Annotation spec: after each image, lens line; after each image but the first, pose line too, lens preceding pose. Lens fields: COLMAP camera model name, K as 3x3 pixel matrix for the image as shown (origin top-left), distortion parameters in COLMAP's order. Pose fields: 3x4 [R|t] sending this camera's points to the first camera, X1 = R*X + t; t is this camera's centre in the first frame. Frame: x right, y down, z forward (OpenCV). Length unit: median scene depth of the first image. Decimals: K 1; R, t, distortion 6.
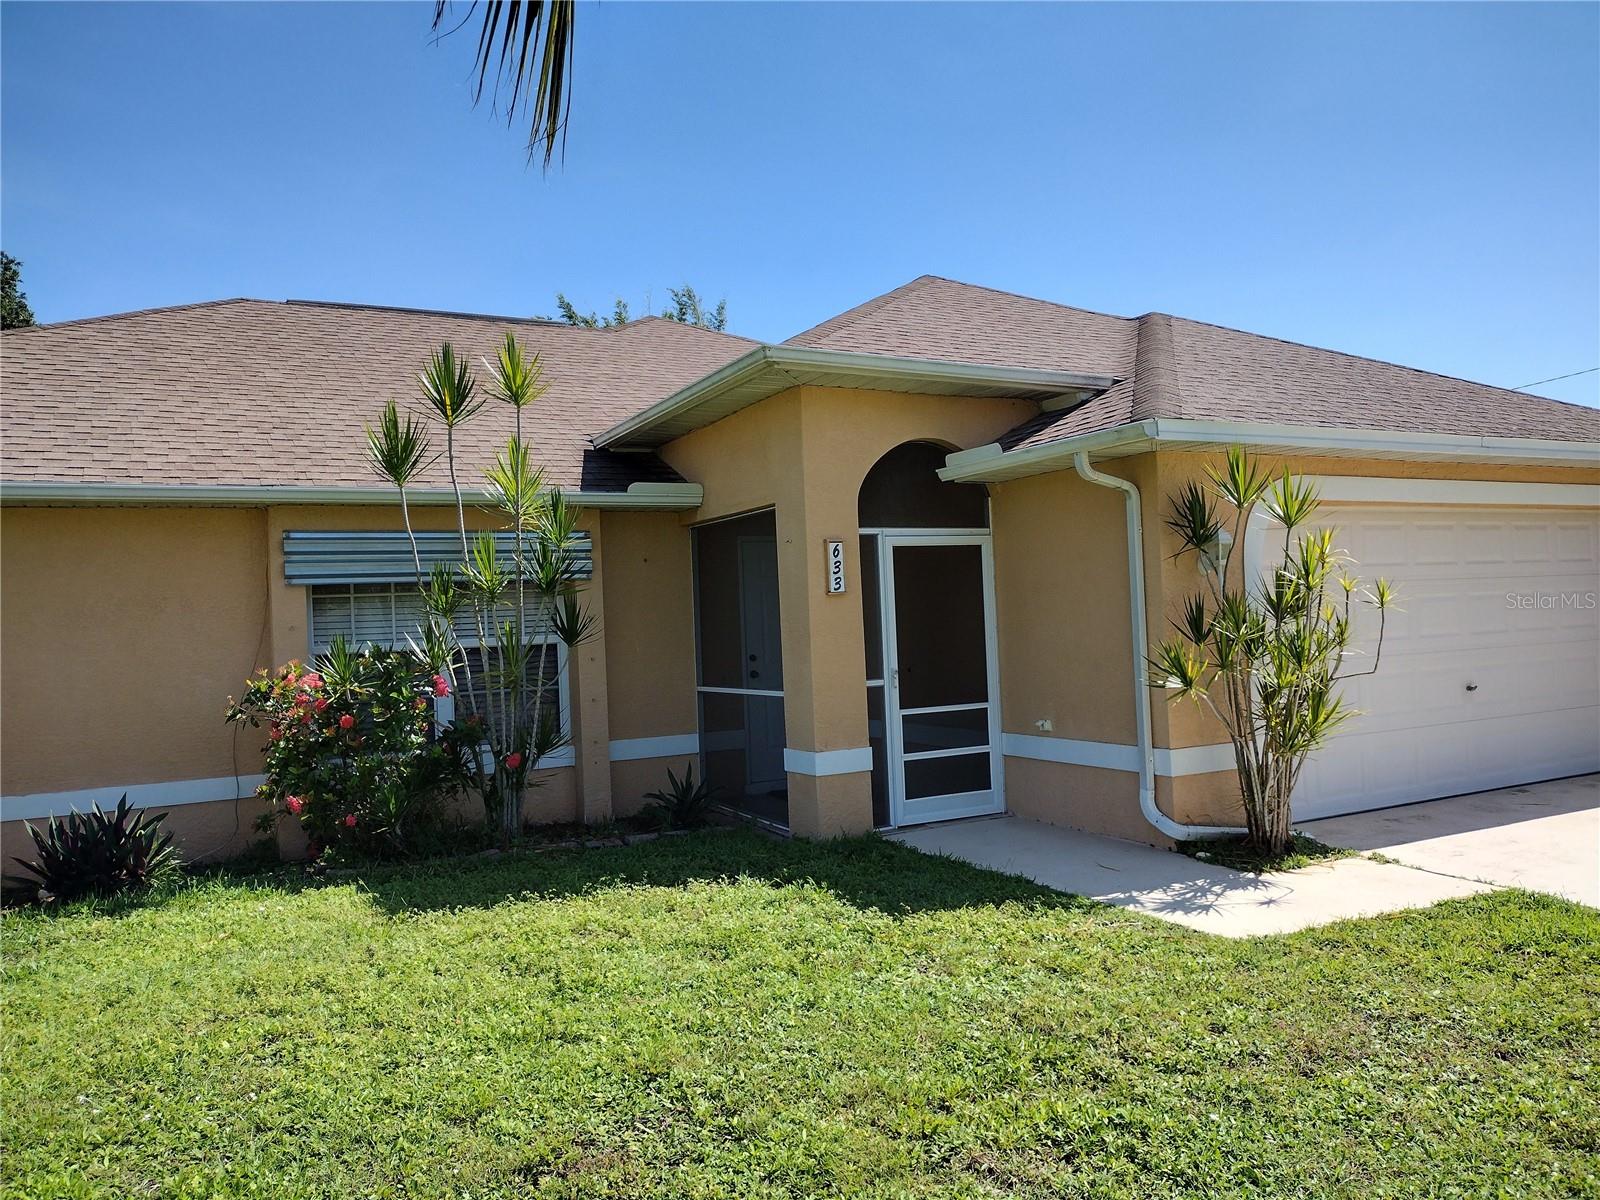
lens RADIAL K [[1145.6, 0, 807.2], [0, 1145.6, 572.4], [0, 0, 1]] dist [0.046053, -0.001870]
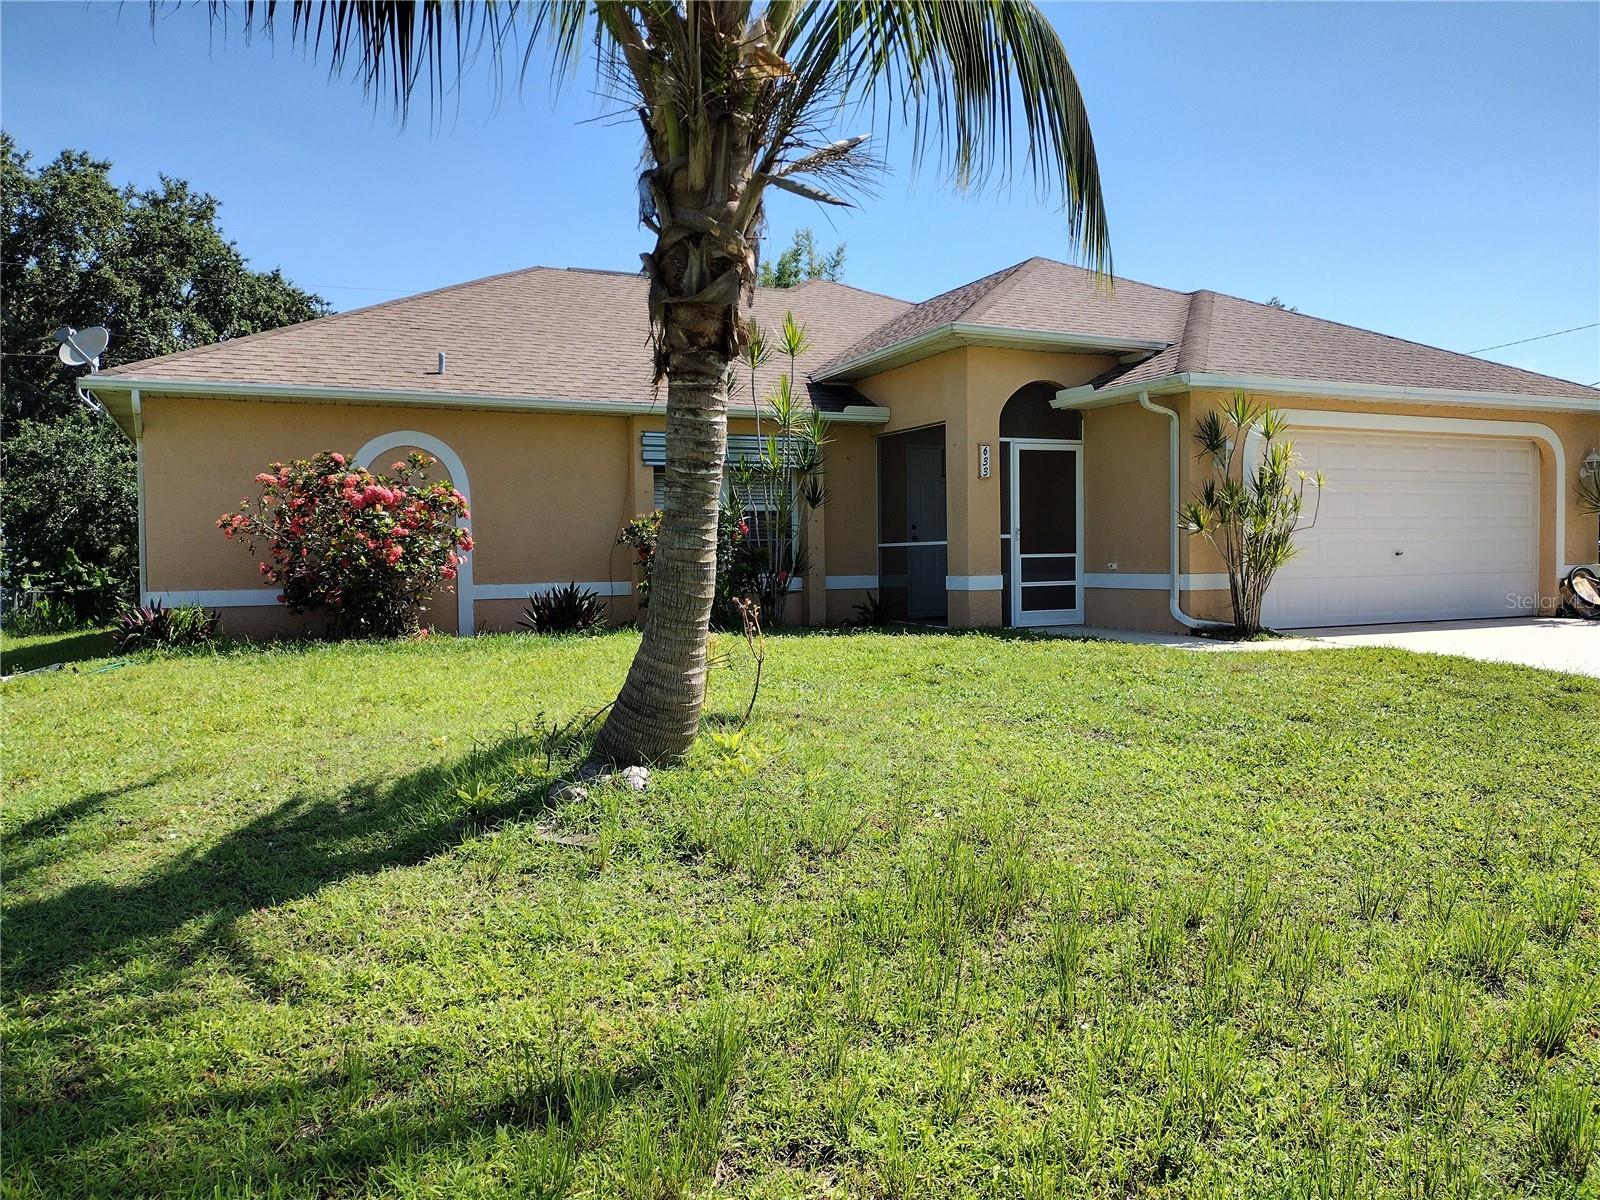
lens RADIAL K [[1205.8, 0, 809.8], [0, 1205.8, 589.5], [0, 0, 1]] dist [0.089731, -0.136916]
pose [[0.999059, 0.027176, -0.033803, -0.152610], [-0.024925, 0.997553, 0.065323, 0.067639], [0.035496, -0.064419, 0.997291, -0.680738]]
